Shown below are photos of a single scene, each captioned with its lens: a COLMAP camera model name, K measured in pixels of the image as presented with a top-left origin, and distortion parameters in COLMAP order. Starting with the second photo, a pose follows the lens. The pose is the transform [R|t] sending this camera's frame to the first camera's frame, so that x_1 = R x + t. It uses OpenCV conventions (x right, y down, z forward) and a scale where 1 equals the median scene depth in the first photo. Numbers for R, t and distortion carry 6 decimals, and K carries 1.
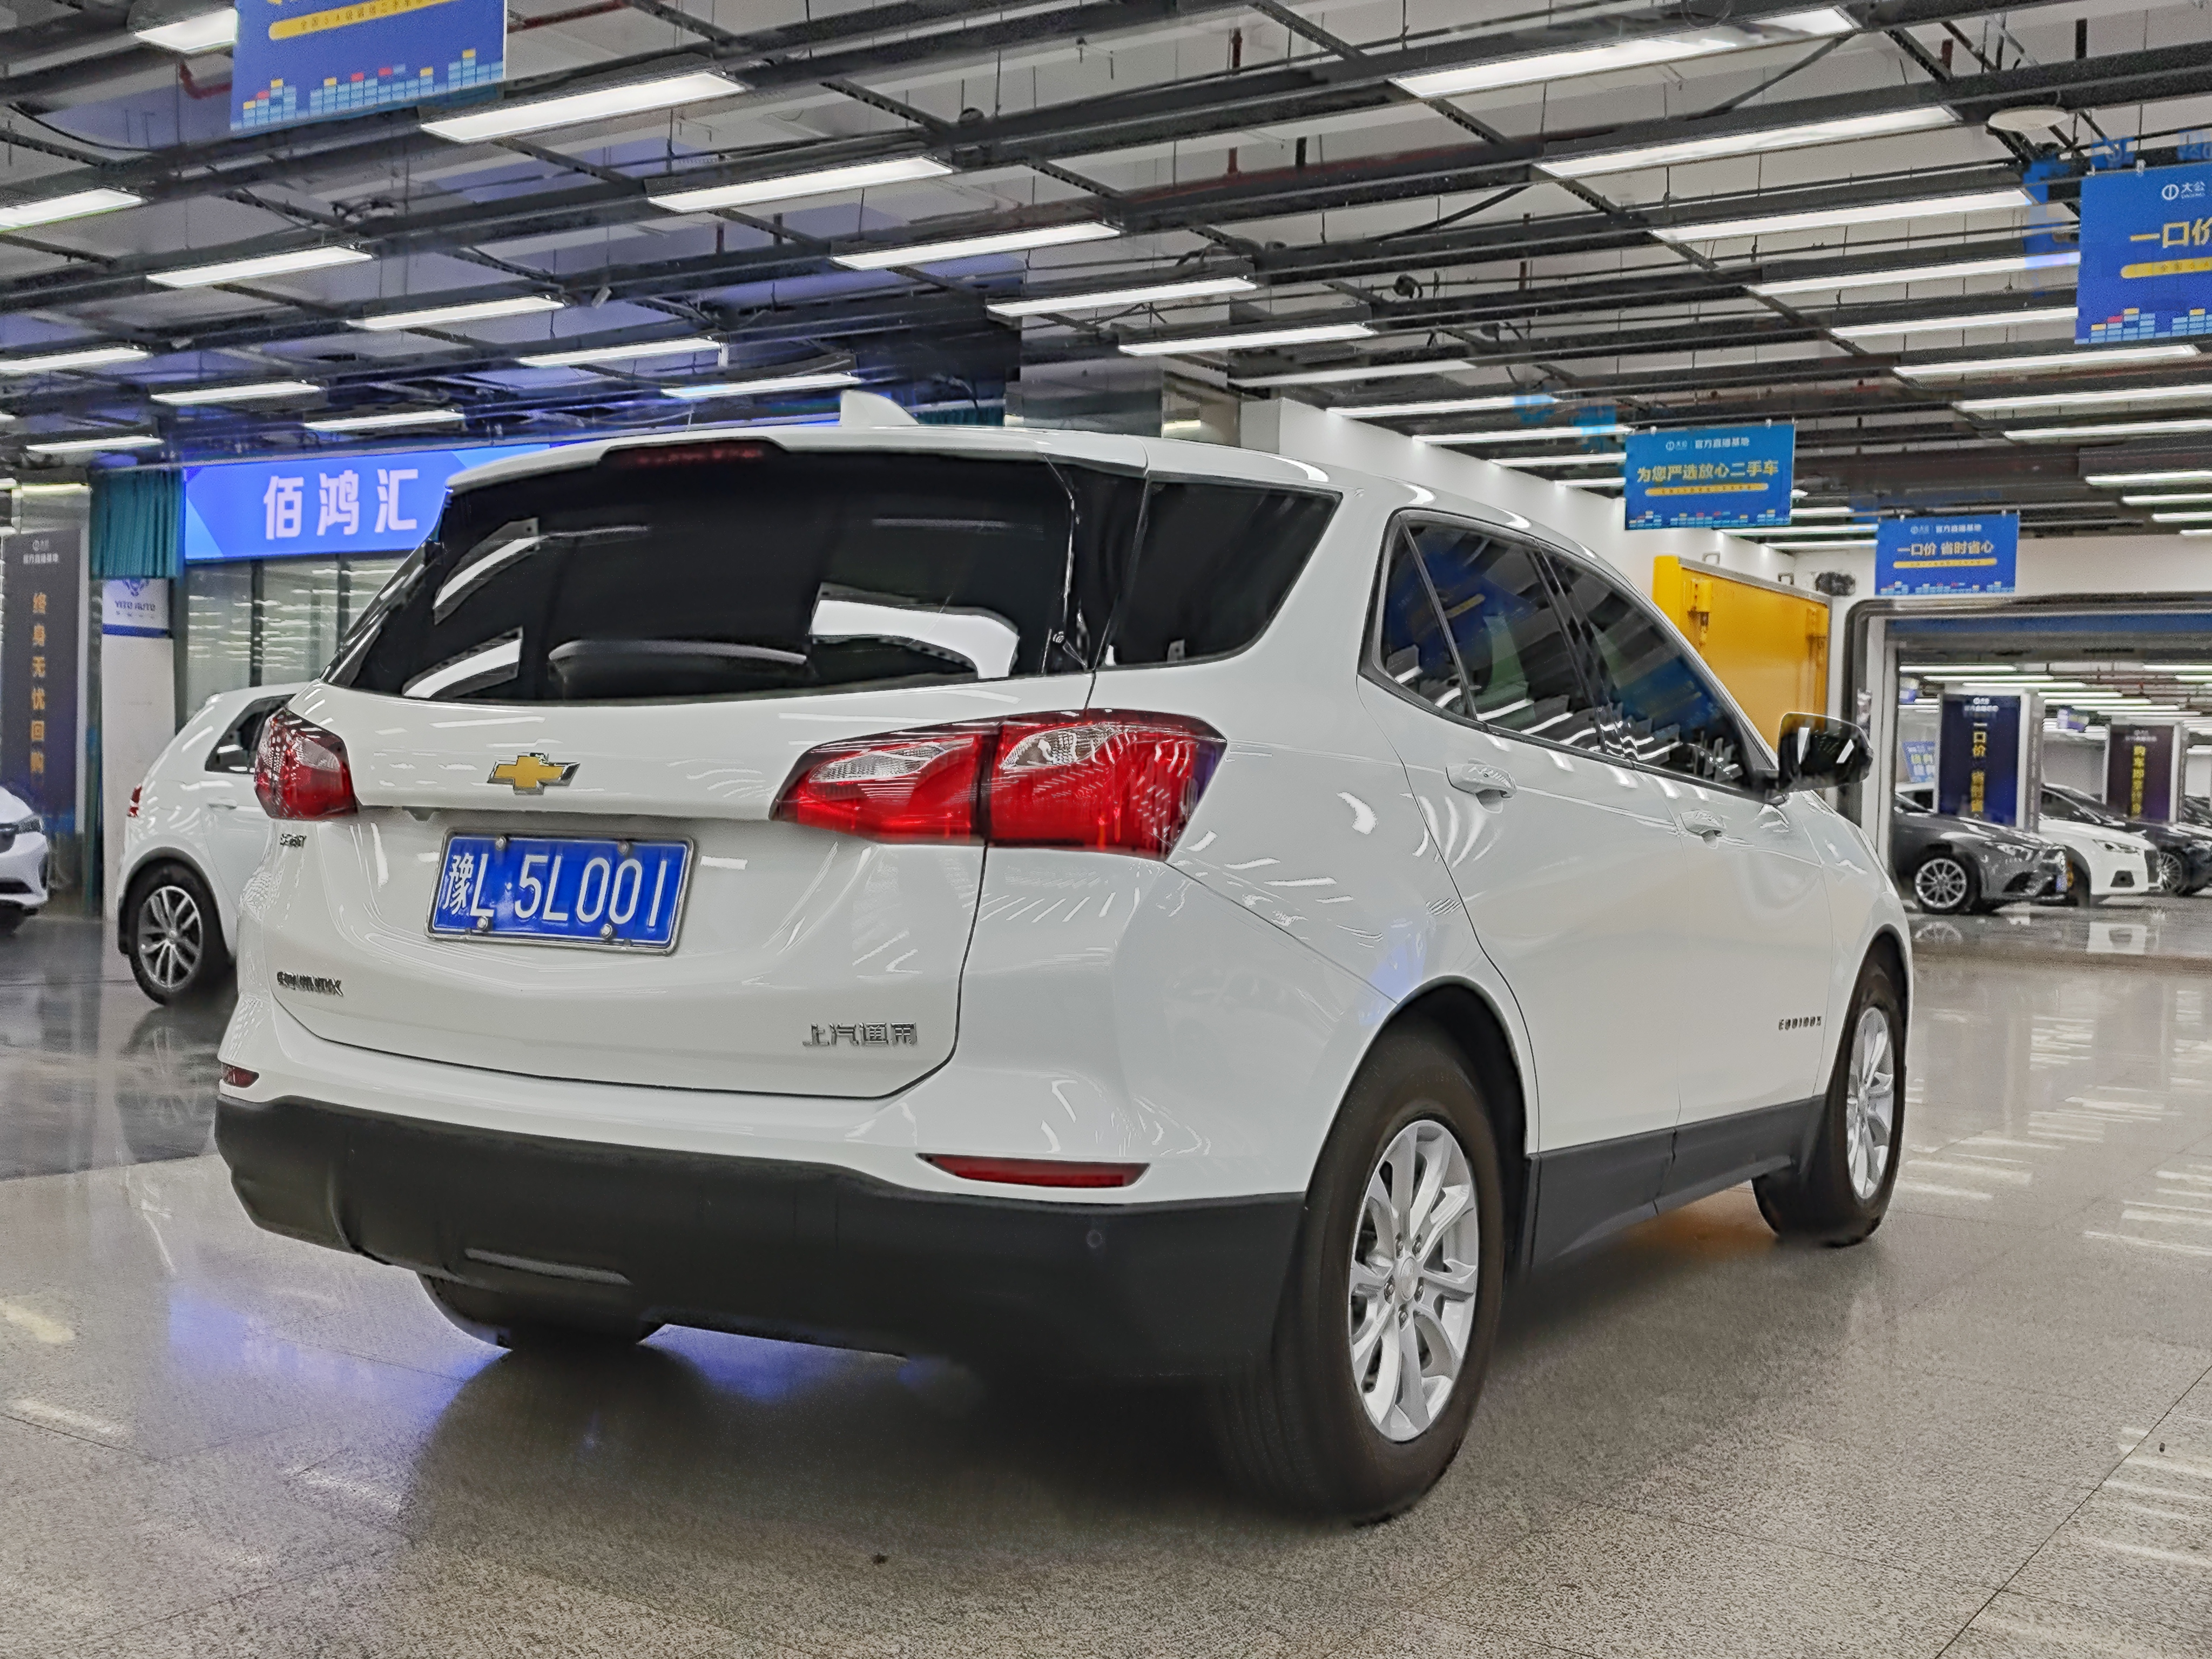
lens RADIAL K [[2375.3, 0, 1100.7], [0, 2375.3, 842.5], [0, 0, 1]] dist [0.059447, 0.000000]
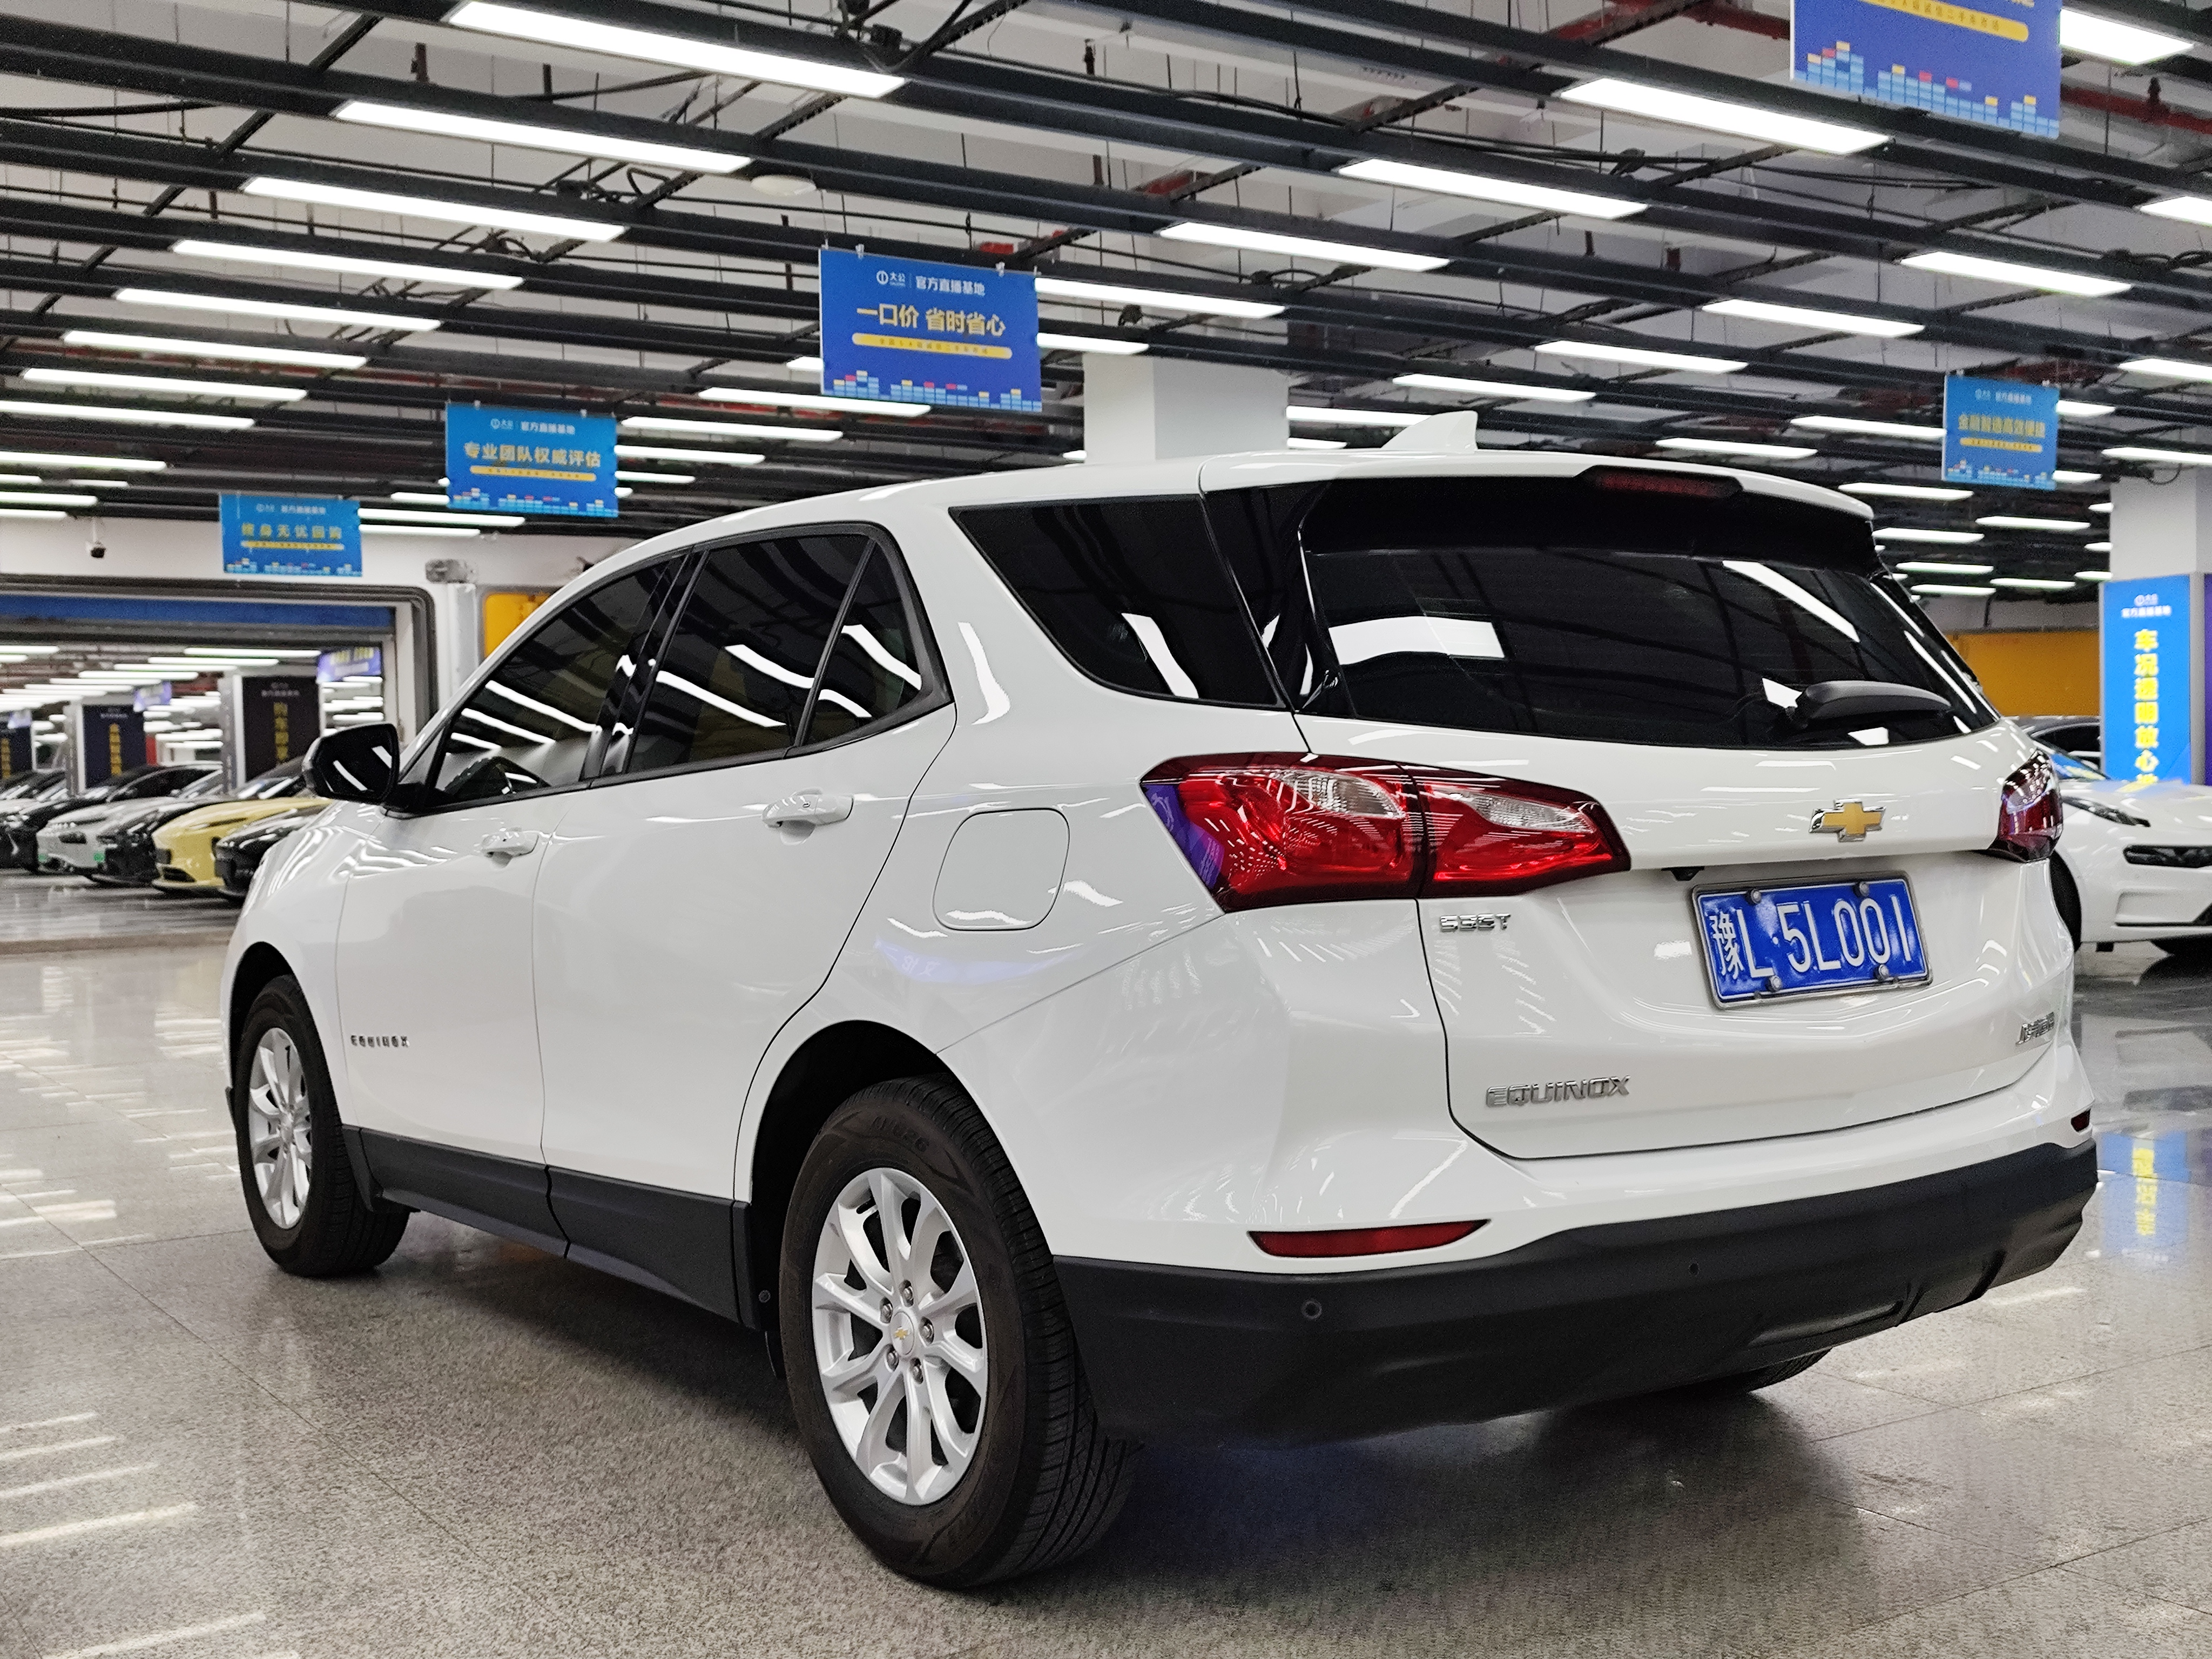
lens RADIAL K [[2375.3, 0, 1047.5], [0, 2375.3, 830.0], [0, 0, 1]] dist [0.059447, 0.000000]
pose [[0.374719, -0.054855, 0.925514, -1.178674], [0.039495, 0.998286, 0.043178, -0.074533], [-0.926297, 0.020373, 0.376244, 0.874609]]
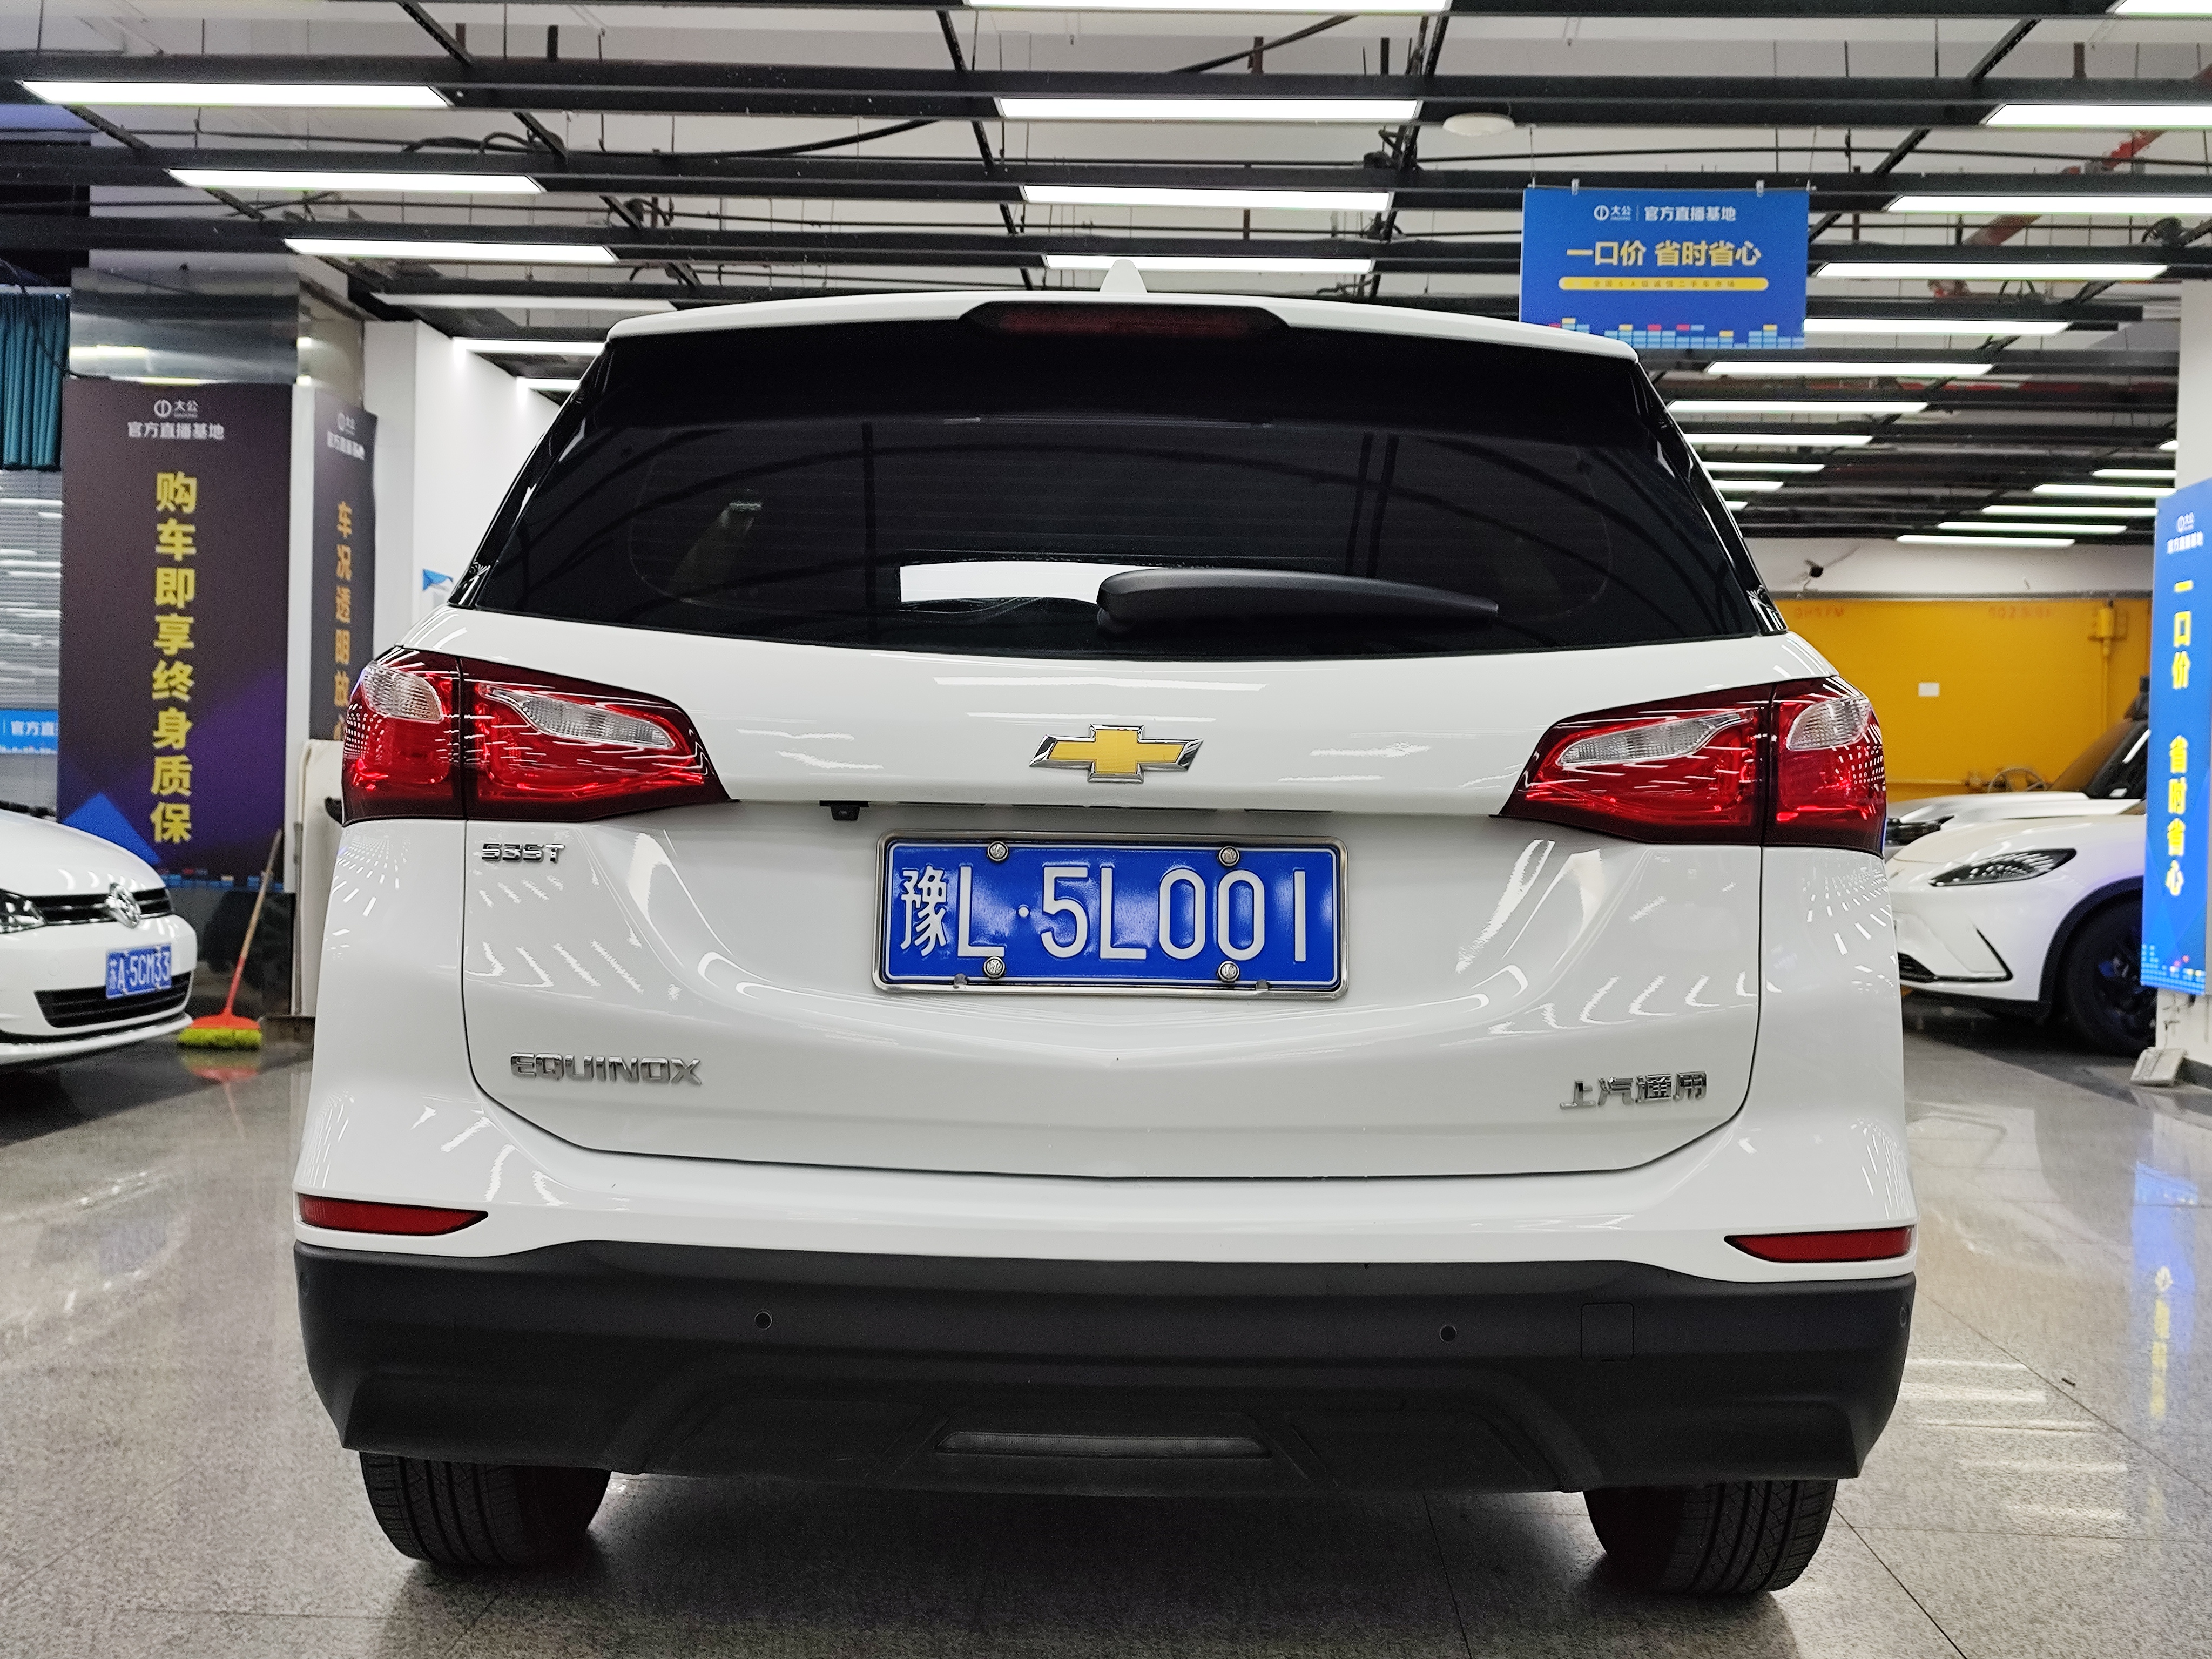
lens RADIAL K [[2375.3, 0, 1108.7], [0, 2375.3, 832.8], [0, 0, 1]] dist [0.059447, 0.000000]
pose [[0.854800, -0.016717, 0.518688, -0.567695], [0.013001, 0.999857, 0.010799, -0.011999], [-0.518794, -0.002488, 0.854896, 0.370844]]
